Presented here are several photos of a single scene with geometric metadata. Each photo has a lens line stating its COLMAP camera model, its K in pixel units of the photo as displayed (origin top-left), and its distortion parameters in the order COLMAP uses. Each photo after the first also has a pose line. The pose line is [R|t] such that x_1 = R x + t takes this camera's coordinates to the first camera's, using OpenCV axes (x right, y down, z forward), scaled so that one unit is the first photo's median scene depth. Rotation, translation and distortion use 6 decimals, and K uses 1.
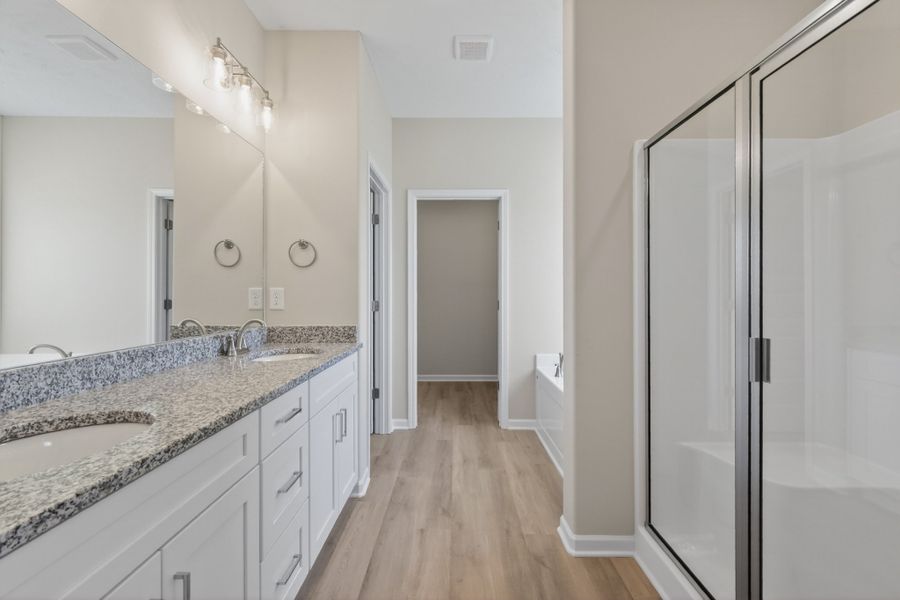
lens RADIAL K [[392.5, 0, 450.3], [0, 392.5, 295.2], [0, 0, 1]] dist [0.003310, -0.000275]
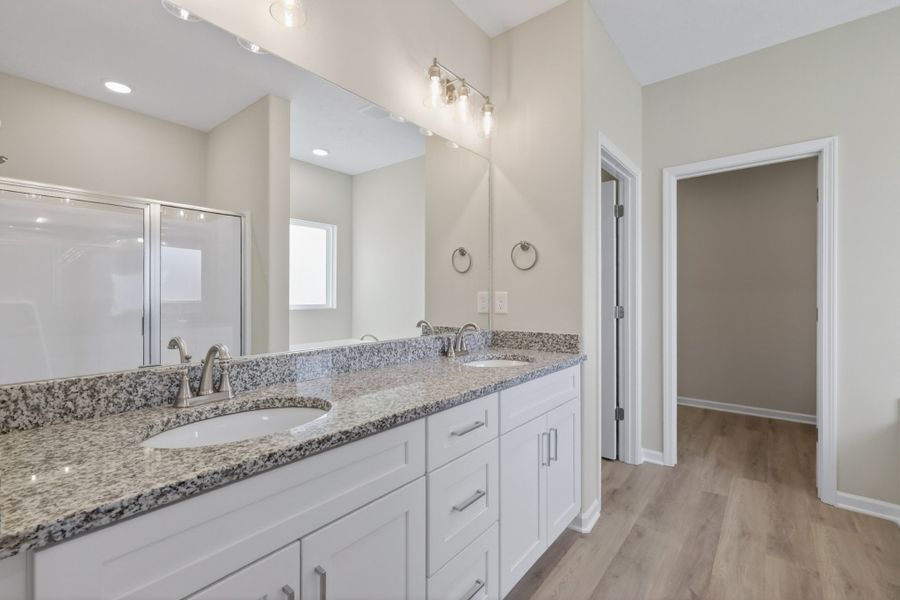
lens RADIAL K [[392.5, 0, 450.5], [0, 392.5, 299.4], [0, 0, 1]] dist [0.003310, -0.000275]
pose [[0.783828, 0.001855, -0.620975, 0.092987], [-0.001706, 0.999998, 0.000834, -0.000653], [0.620975, 0.000406, 0.783830, 0.168051]]
